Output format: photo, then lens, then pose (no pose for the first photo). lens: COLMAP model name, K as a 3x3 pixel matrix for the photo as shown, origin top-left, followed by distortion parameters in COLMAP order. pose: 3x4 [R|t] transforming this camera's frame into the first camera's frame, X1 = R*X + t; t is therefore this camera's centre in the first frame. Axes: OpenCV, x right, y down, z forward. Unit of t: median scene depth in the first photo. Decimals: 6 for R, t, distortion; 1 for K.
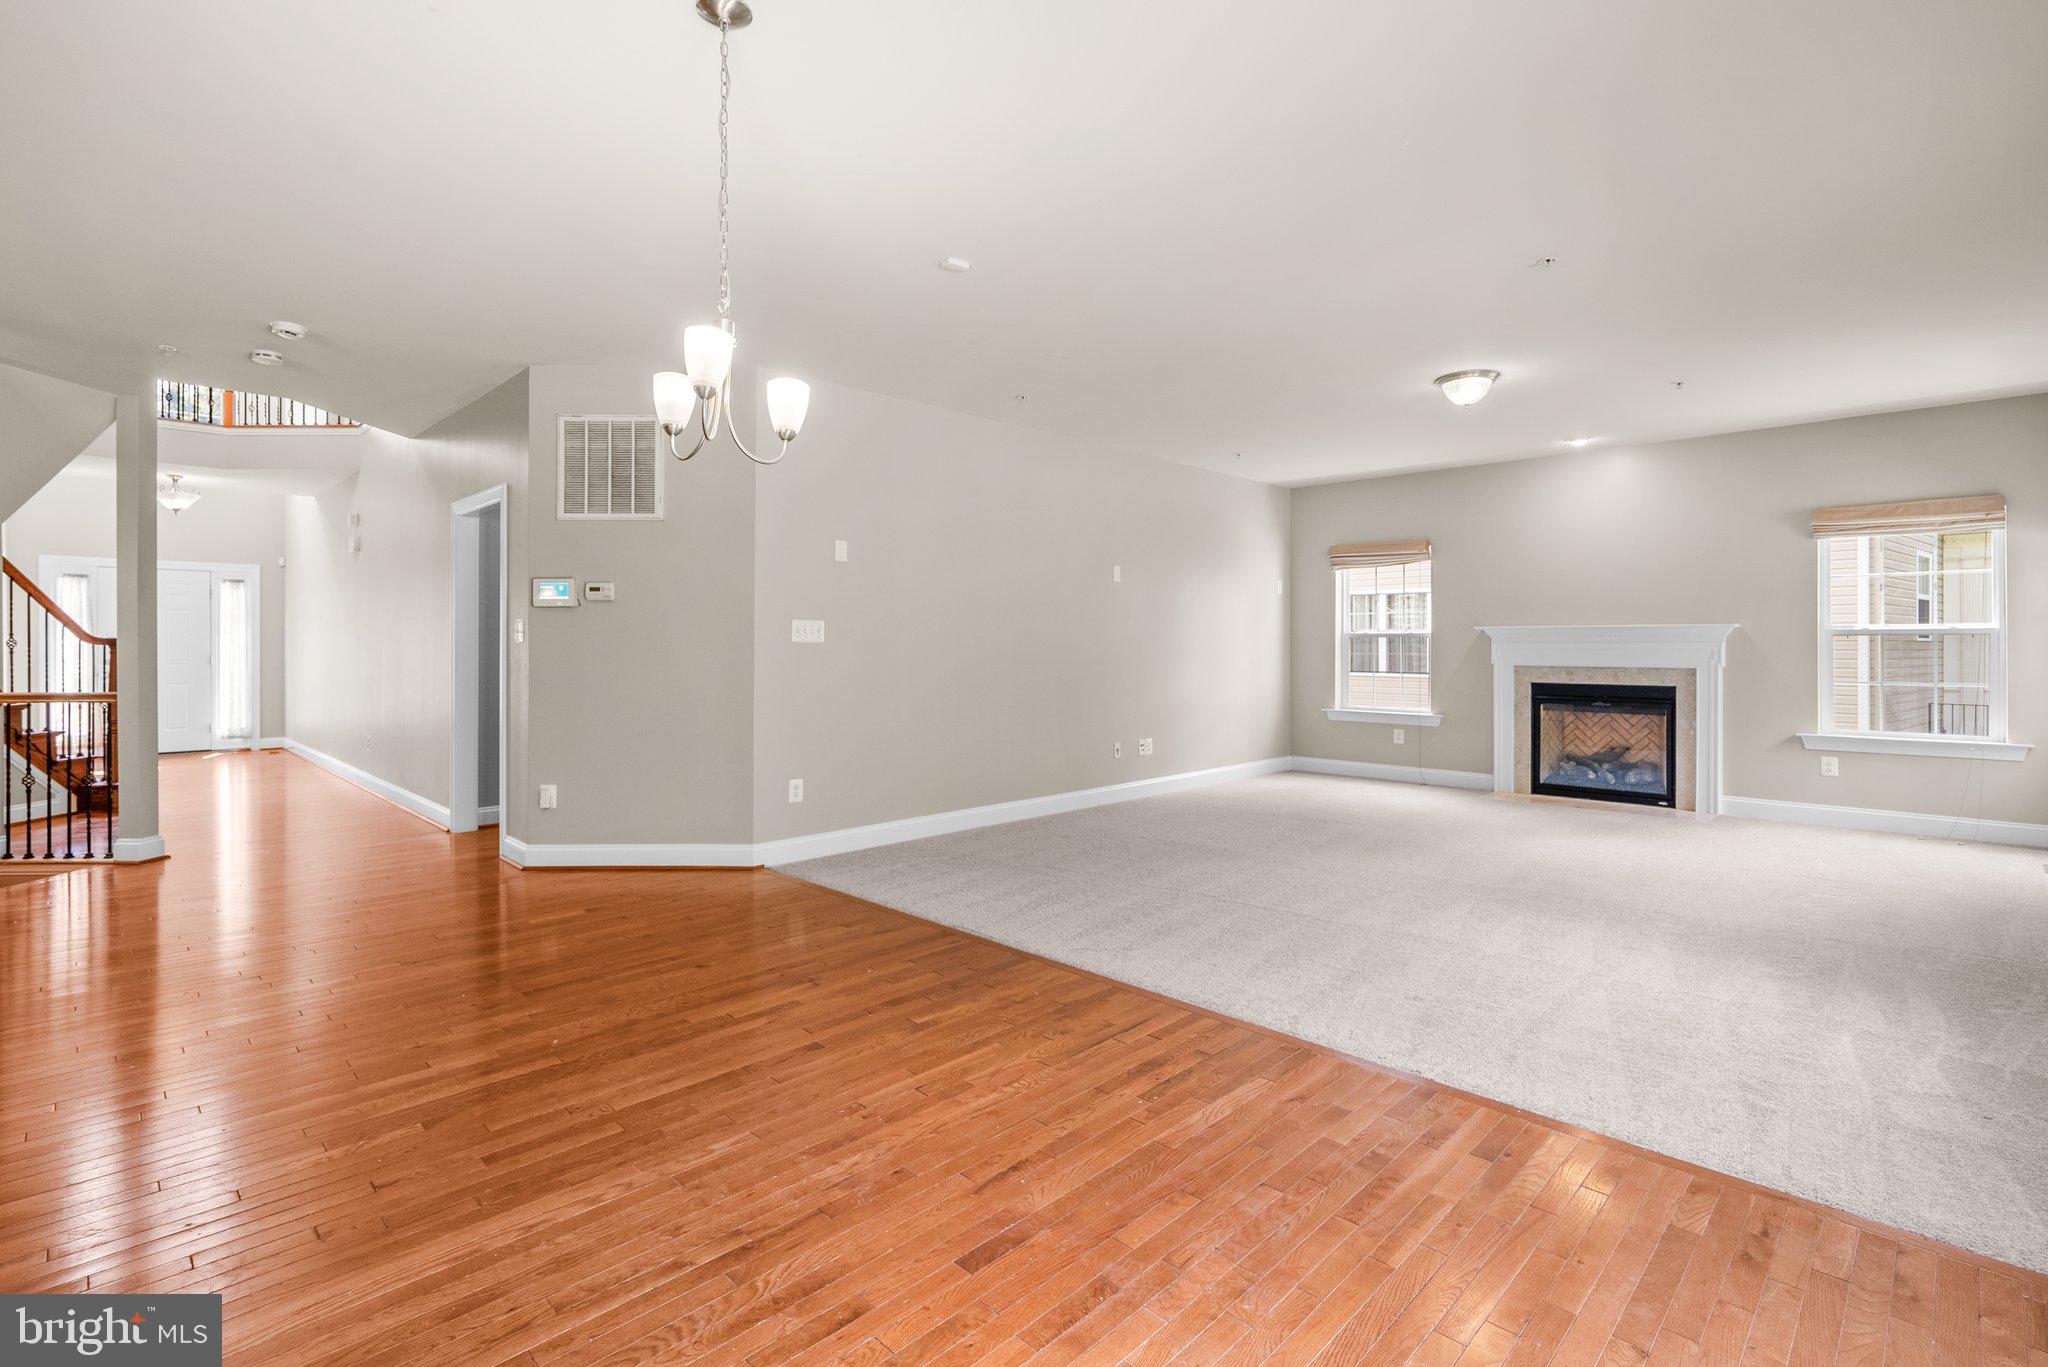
lens RADIAL K [[959.1, 0, 1022.8], [0, 959.1, 640.3], [0, 0, 1]] dist [-0.003224, -0.000112]
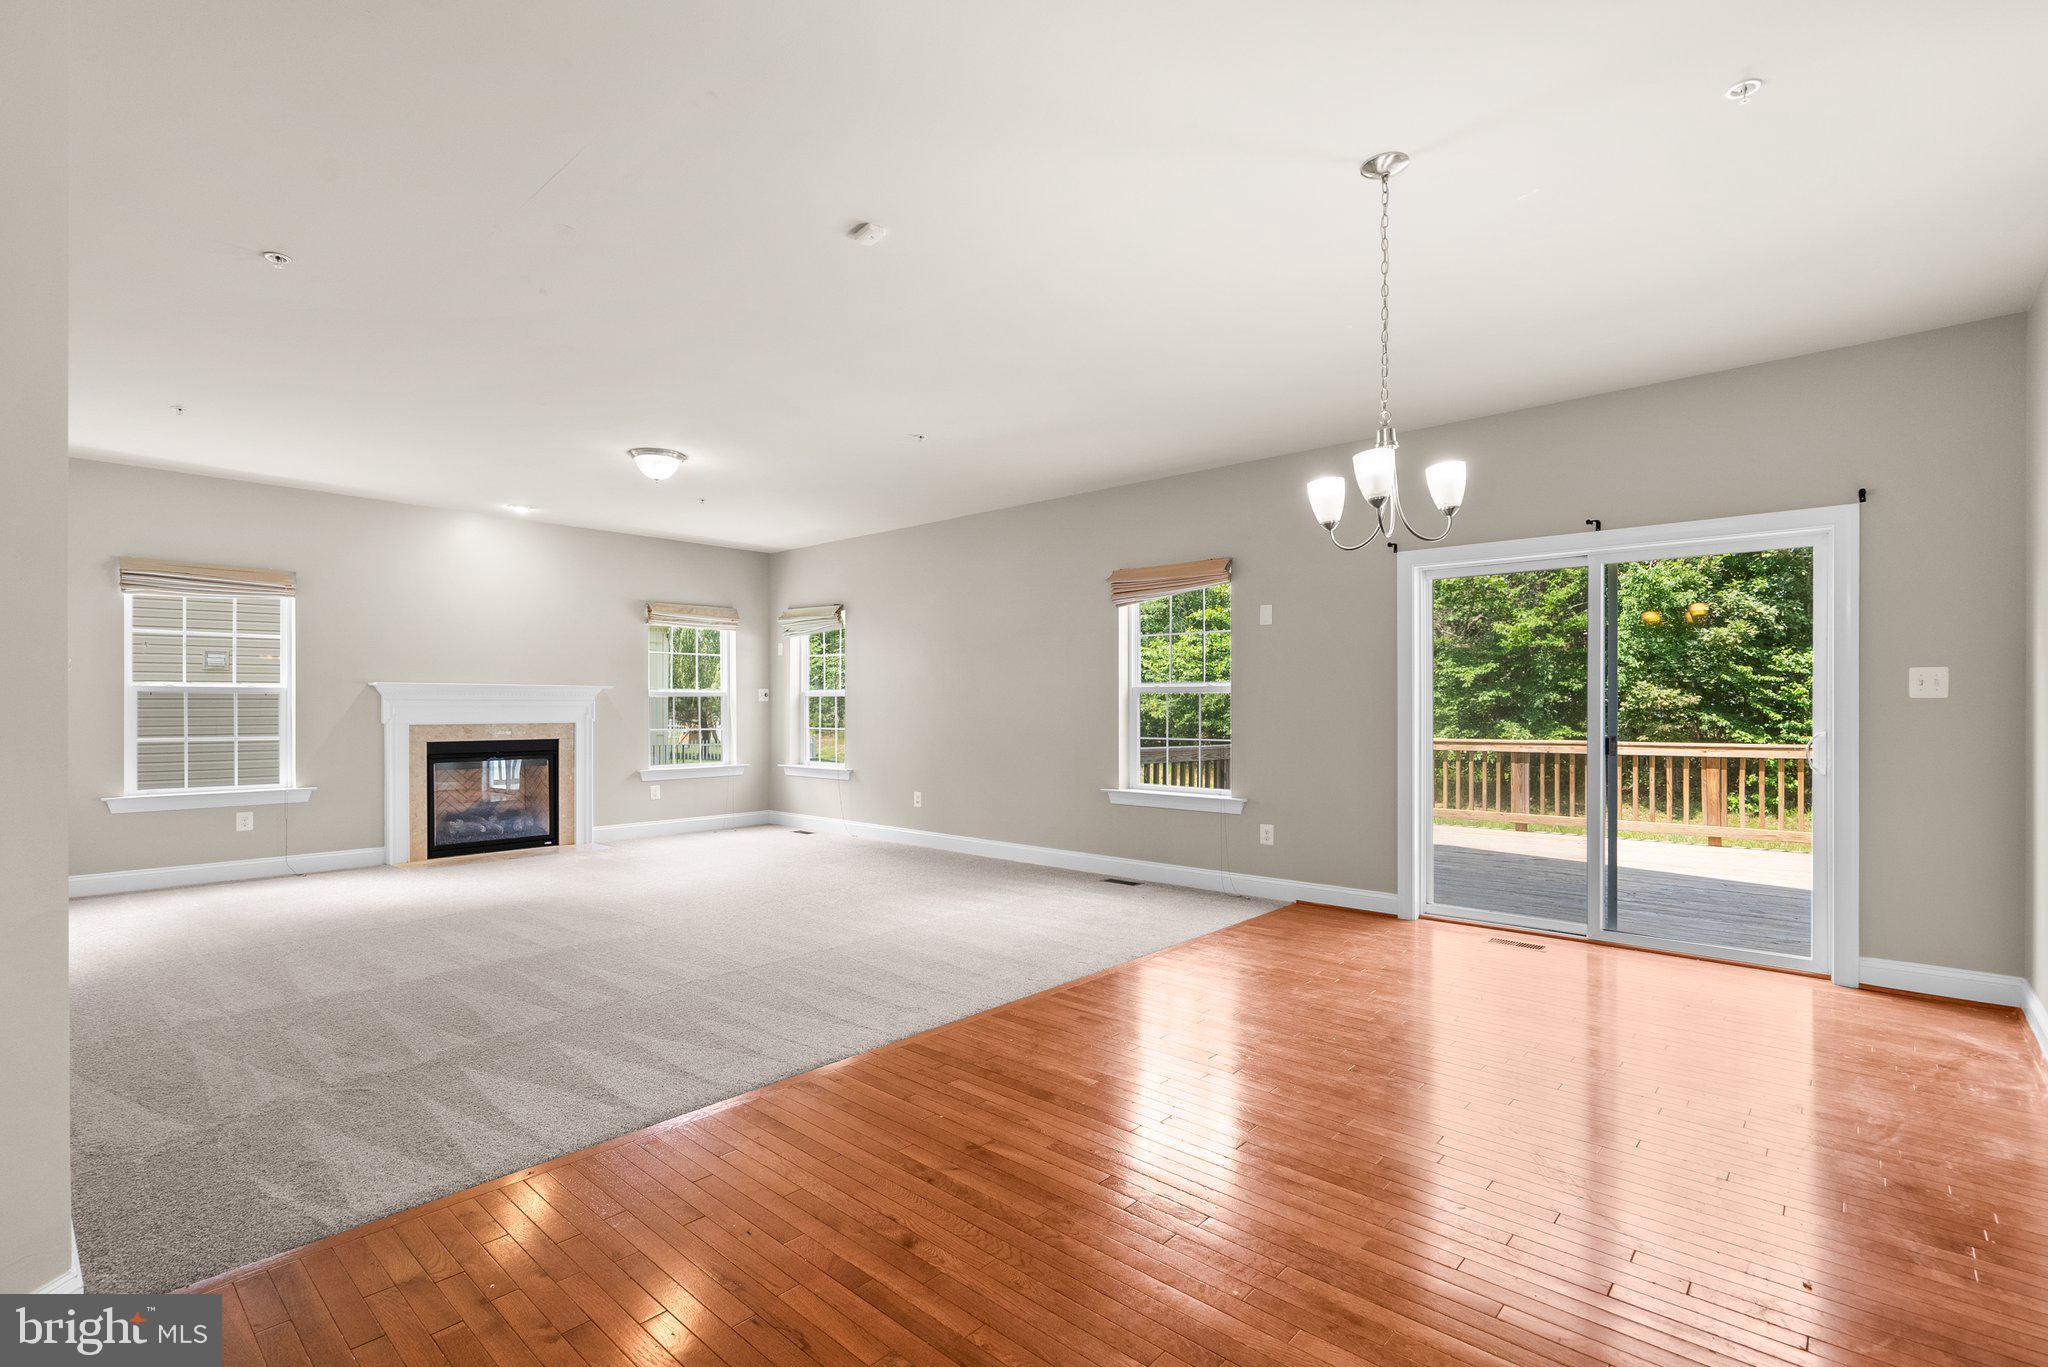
lens RADIAL K [[947.5, 0, 1025.7], [0, 947.5, 700.0], [0, 0, 1]] dist [-0.001205, 0.000071]
pose [[-0.054238, 0.004175, 0.998519, -0.459963], [-0.004967, 0.999978, -0.004451, 0.003505], [-0.998516, -0.005201, -0.054216, 0.477326]]
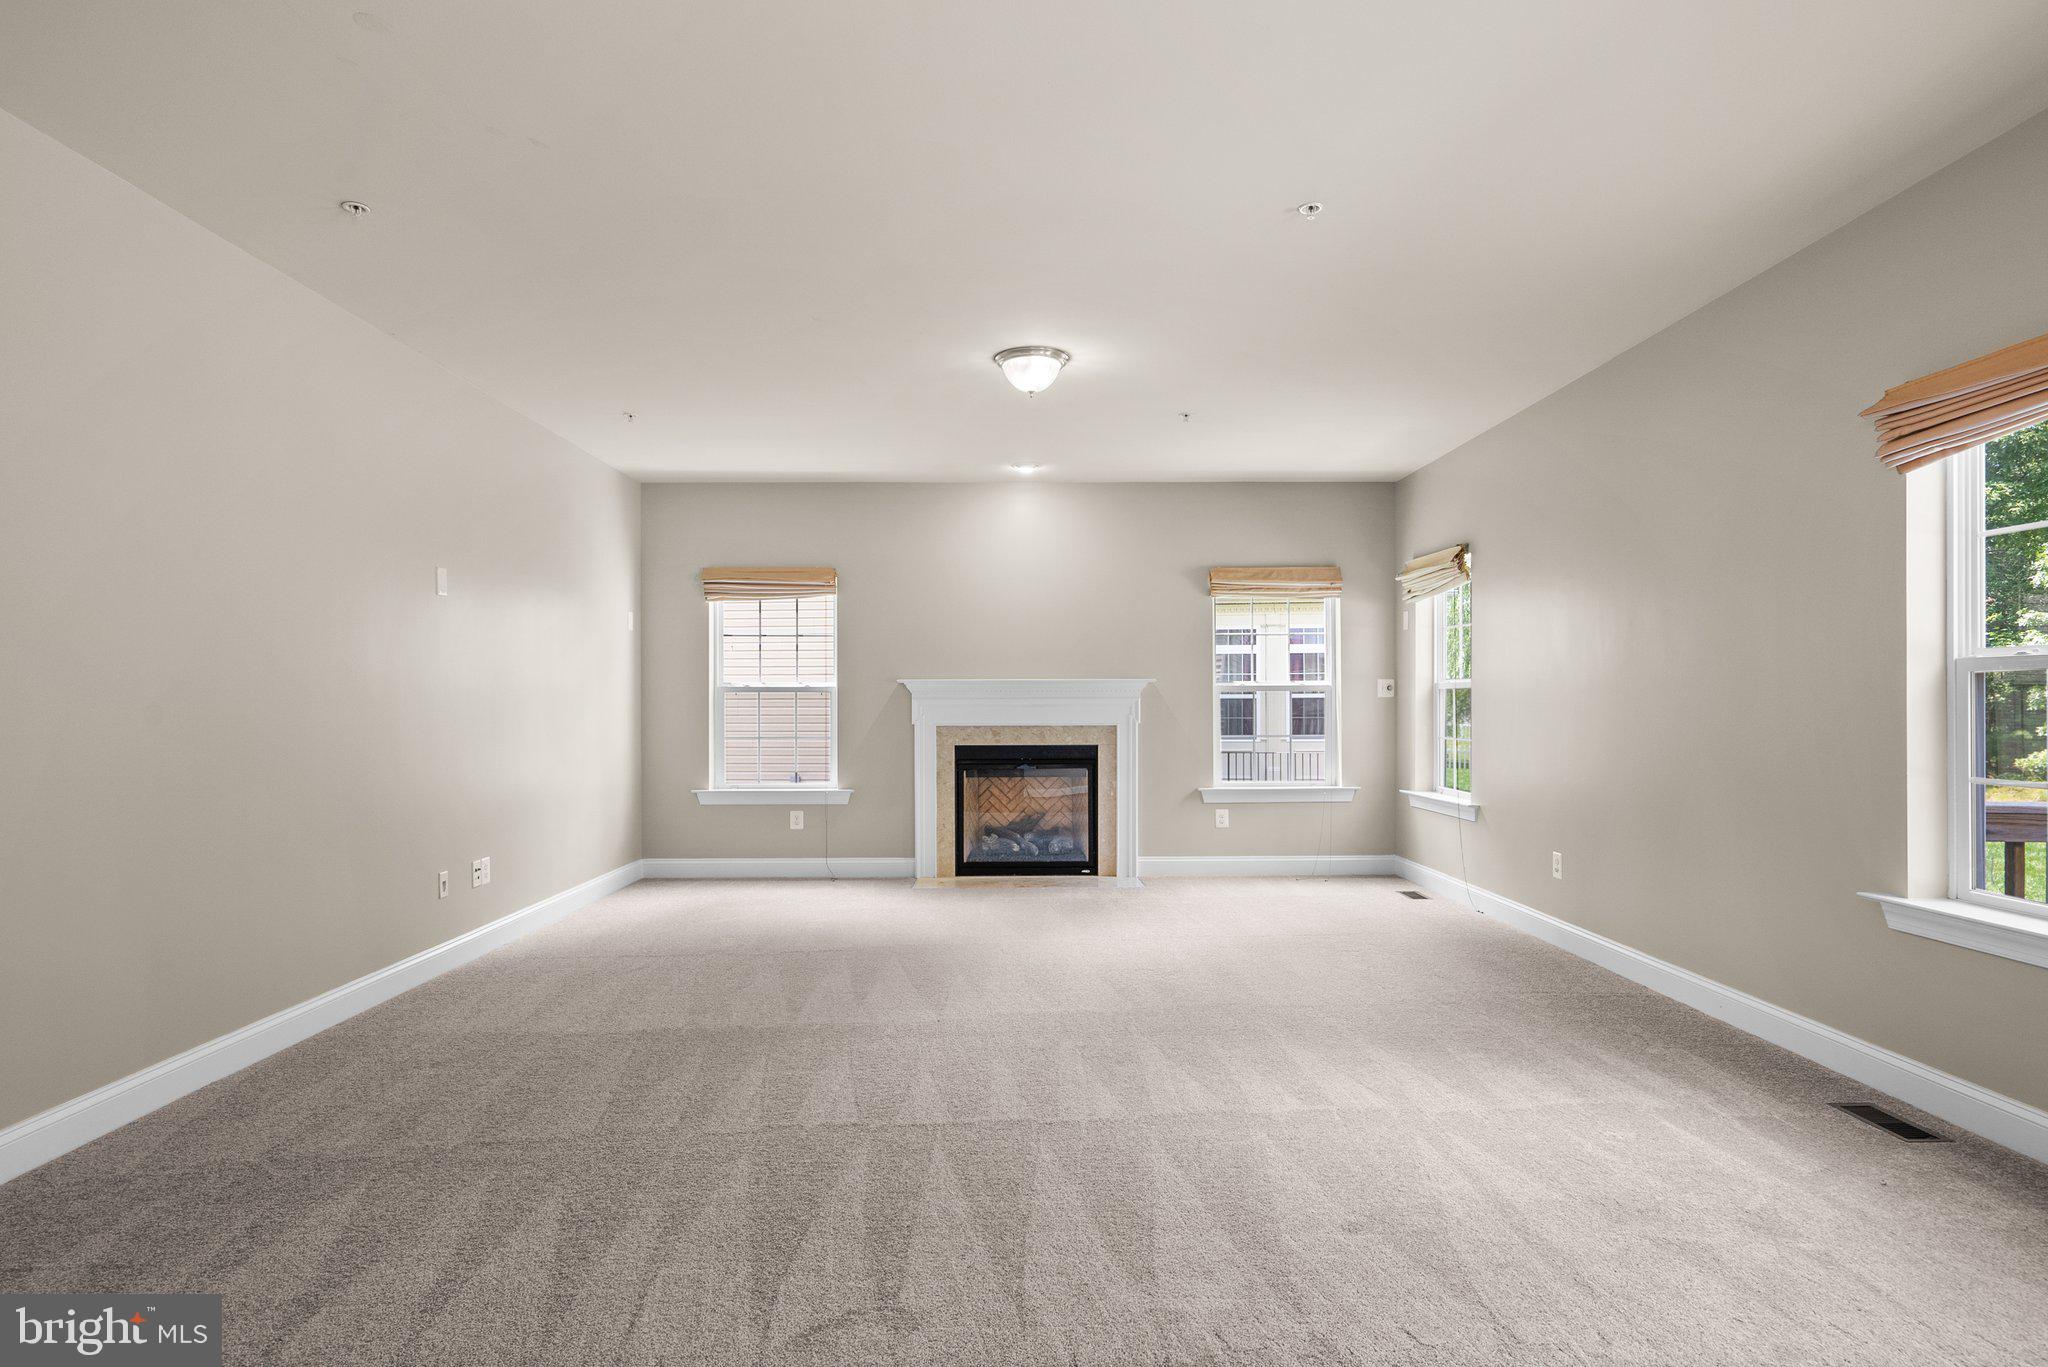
lens RADIAL K [[1104.2, 0, 1025.0], [0, 1104.2, 698.1], [0, 0, 1]] dist [0.004505, 0.000515]
pose [[0.700758, 0.000214, 0.713399, -0.132582], [0.000655, 0.999999, -0.000944, 0.003032], [-0.713399, 0.001129, 0.700757, 0.278228]]
